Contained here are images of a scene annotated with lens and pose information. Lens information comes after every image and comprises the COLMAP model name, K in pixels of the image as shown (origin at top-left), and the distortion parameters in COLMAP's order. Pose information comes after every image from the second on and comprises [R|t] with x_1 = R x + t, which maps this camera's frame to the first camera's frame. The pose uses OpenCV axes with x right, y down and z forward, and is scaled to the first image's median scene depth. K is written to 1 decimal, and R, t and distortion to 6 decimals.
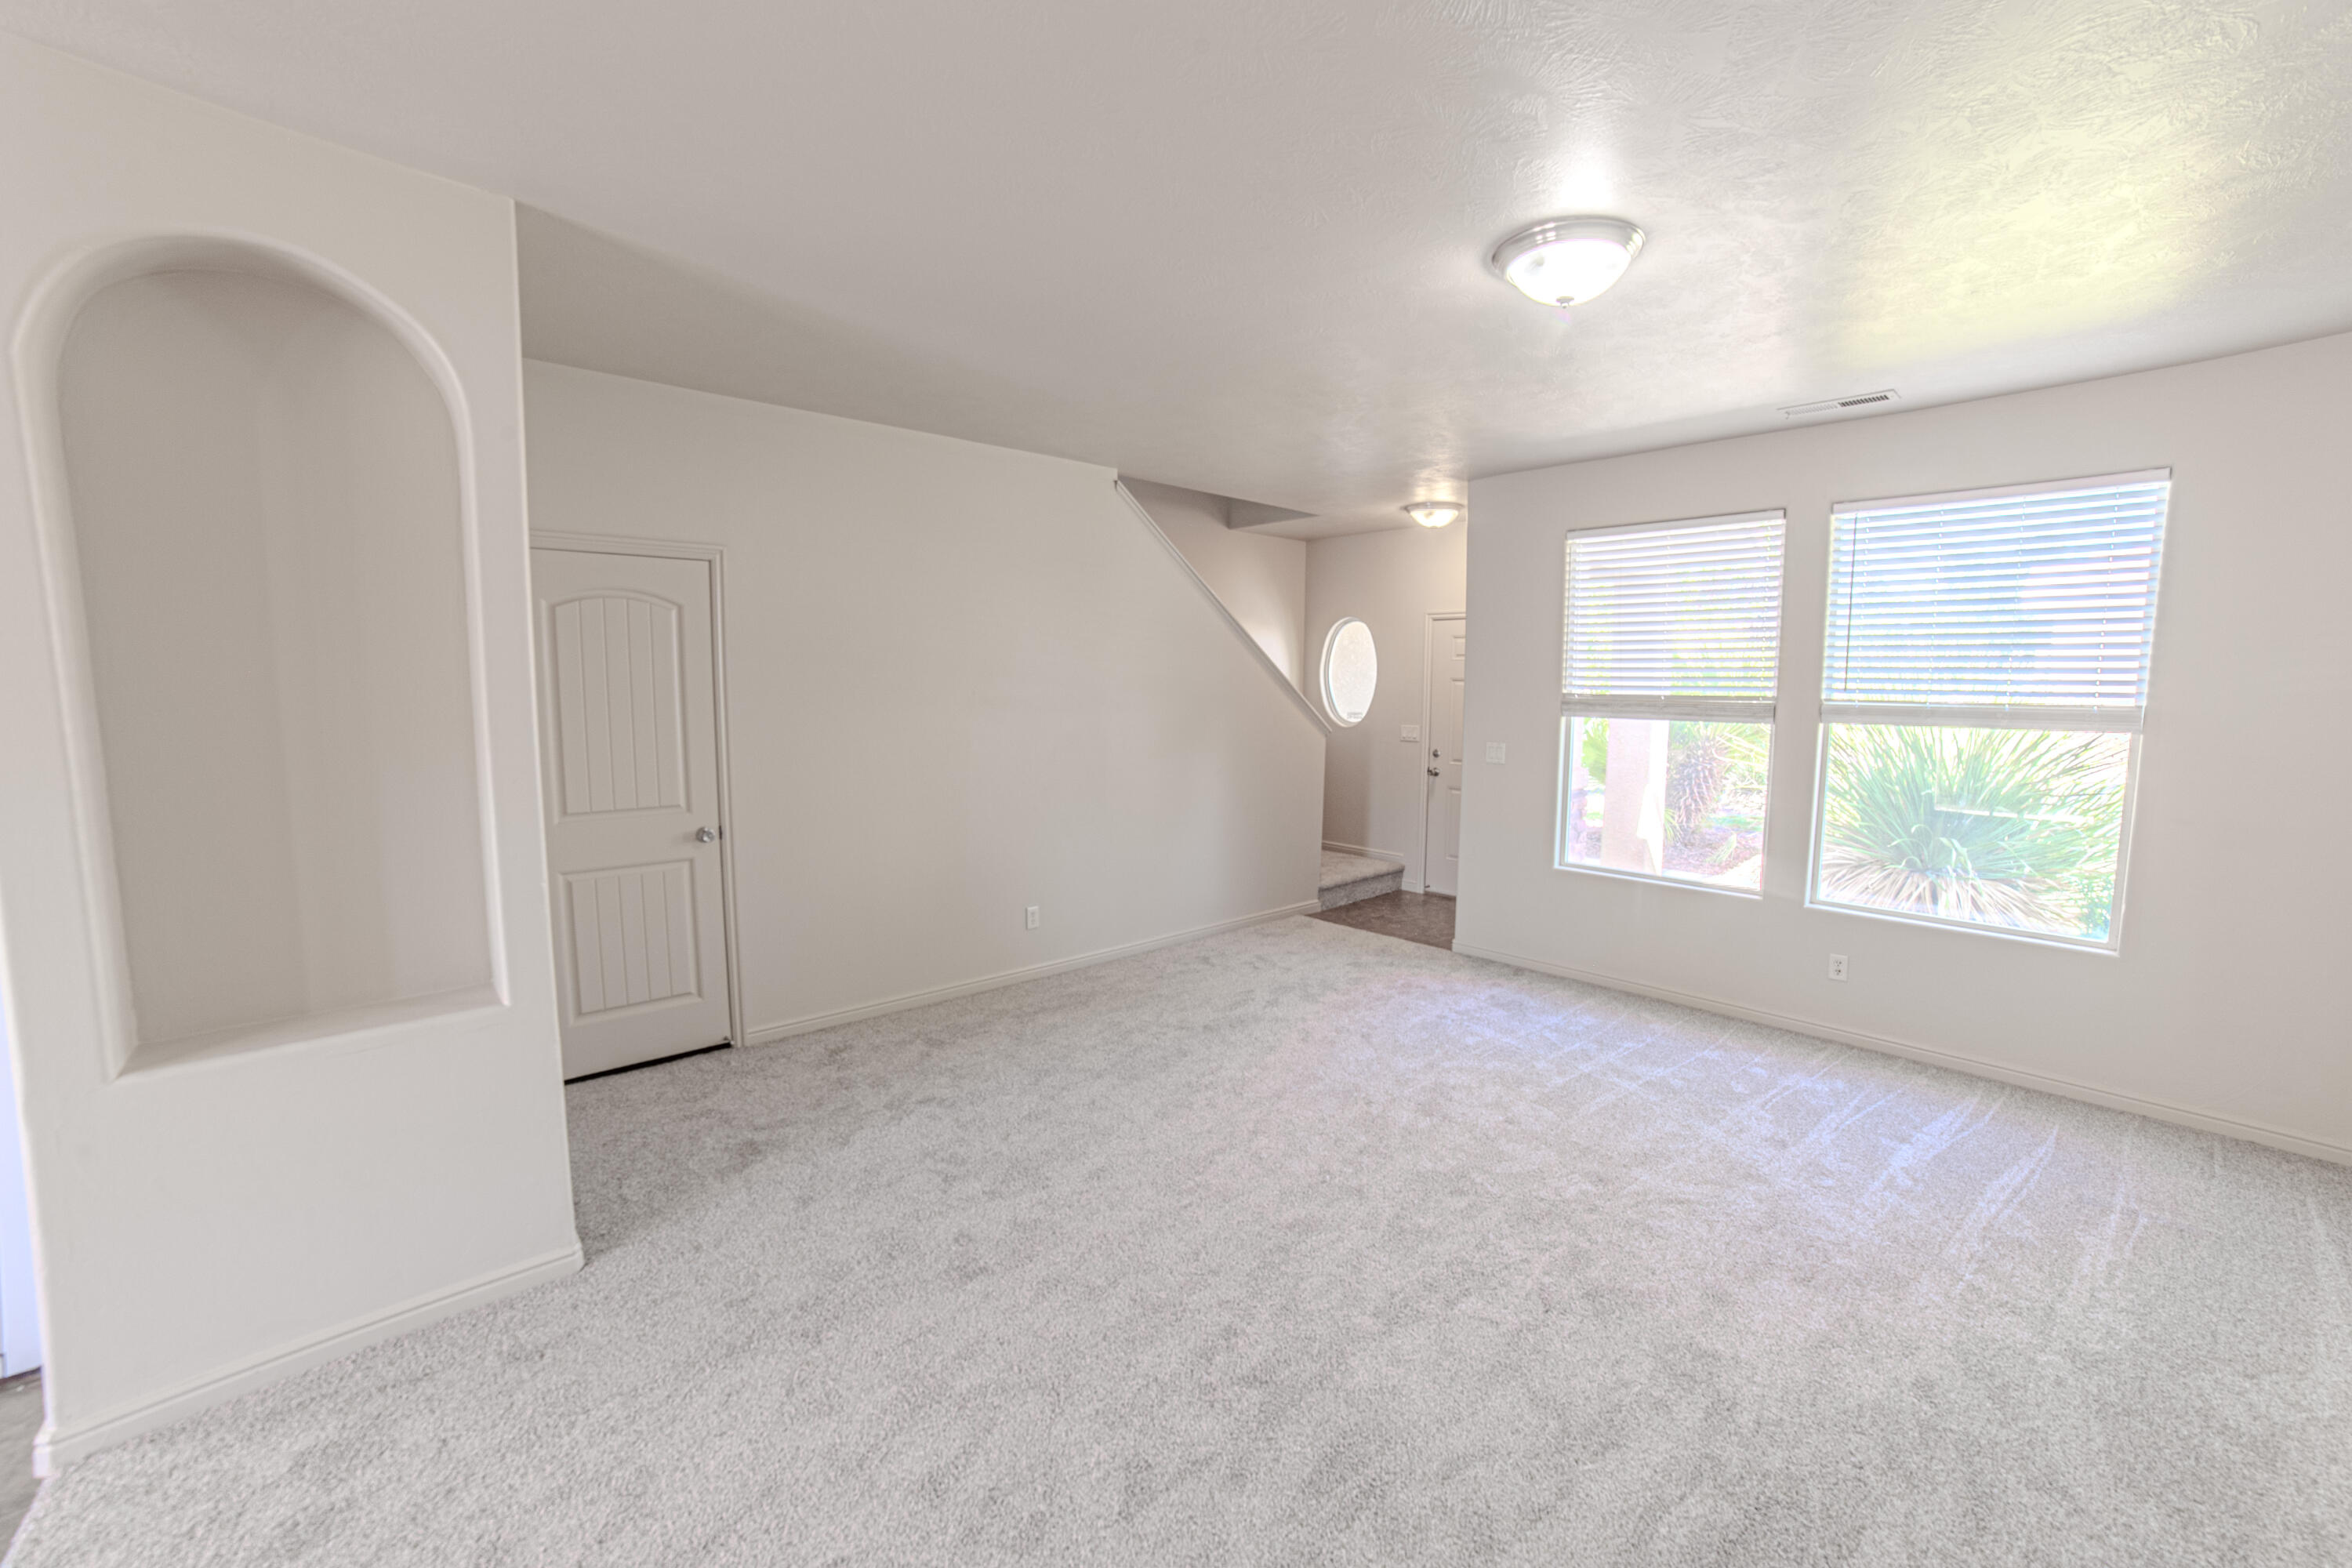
lens RADIAL K [[942.3, 0, 1182.5], [0, 942.3, 768.8], [0, 0, 1]] dist [-0.004125, -0.000174]
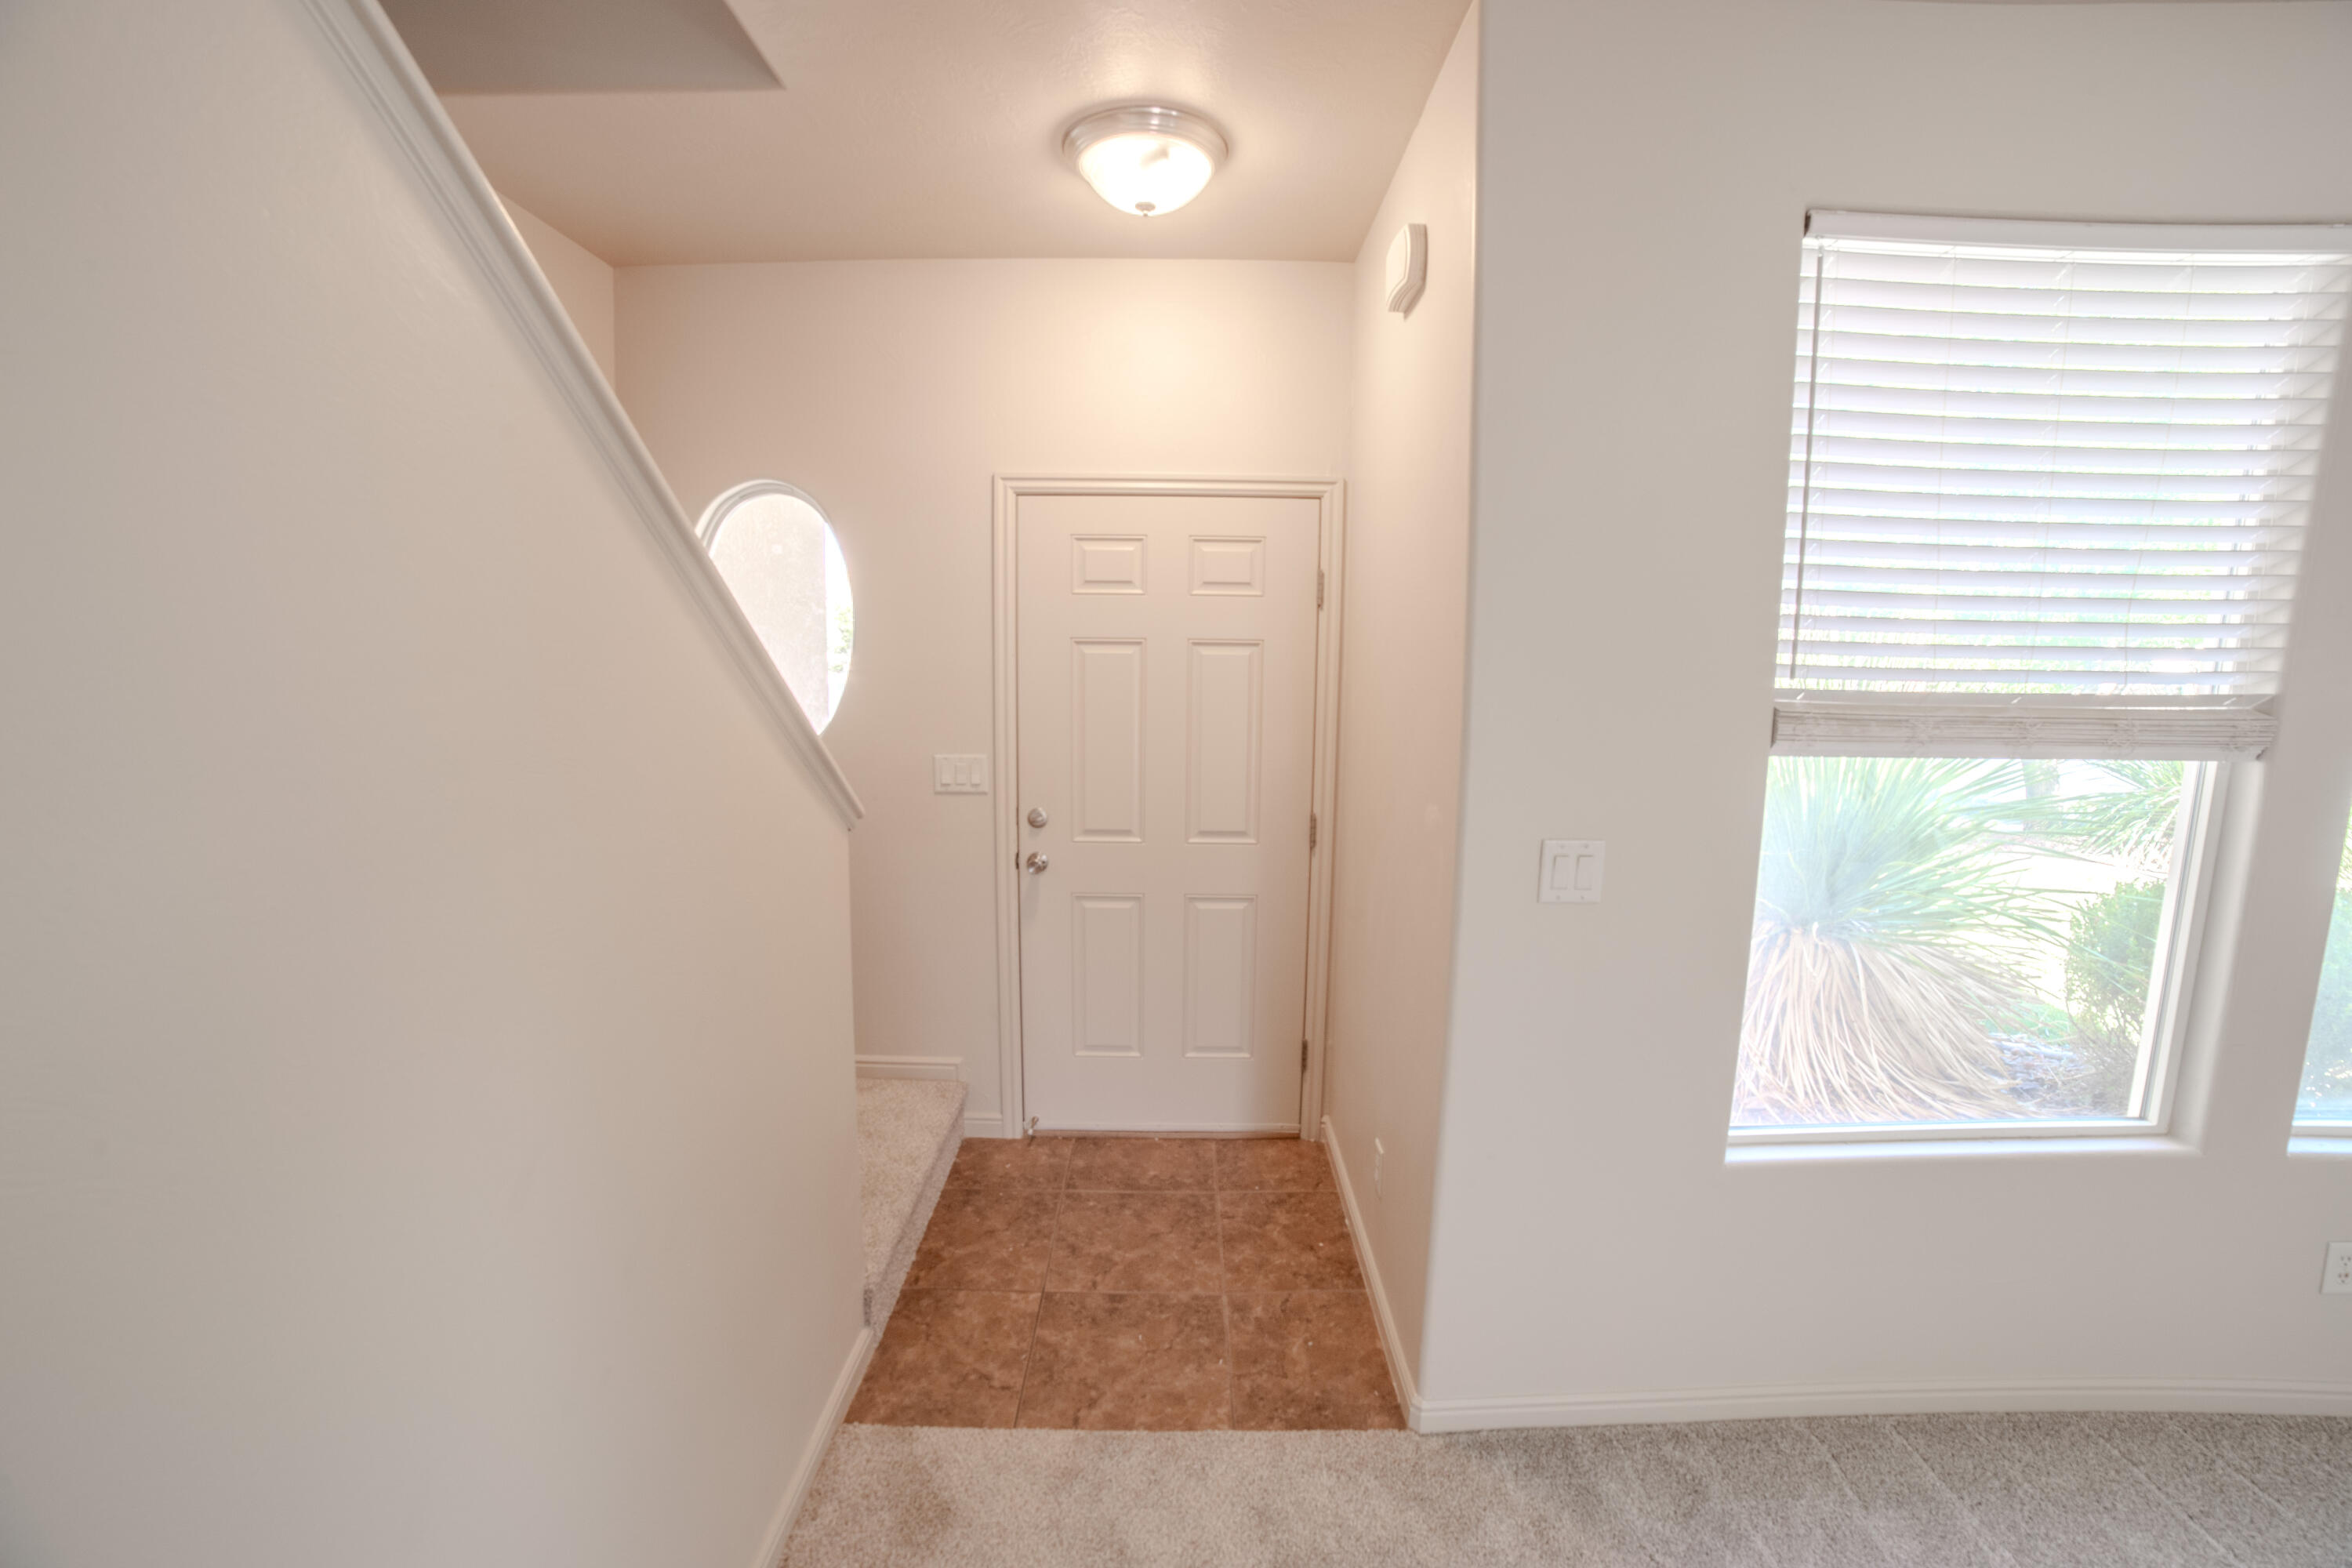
lens RADIAL K [[942.3, 0, 1152.9], [0, 942.3, 798.0], [0, 0, 1]] dist [-0.004125, -0.000174]
pose [[0.672679, -0.106096, 0.732289, -0.007052], [0.058205, 0.994187, 0.090573, -0.070019], [-0.737642, -0.018304, 0.674944, 0.771034]]
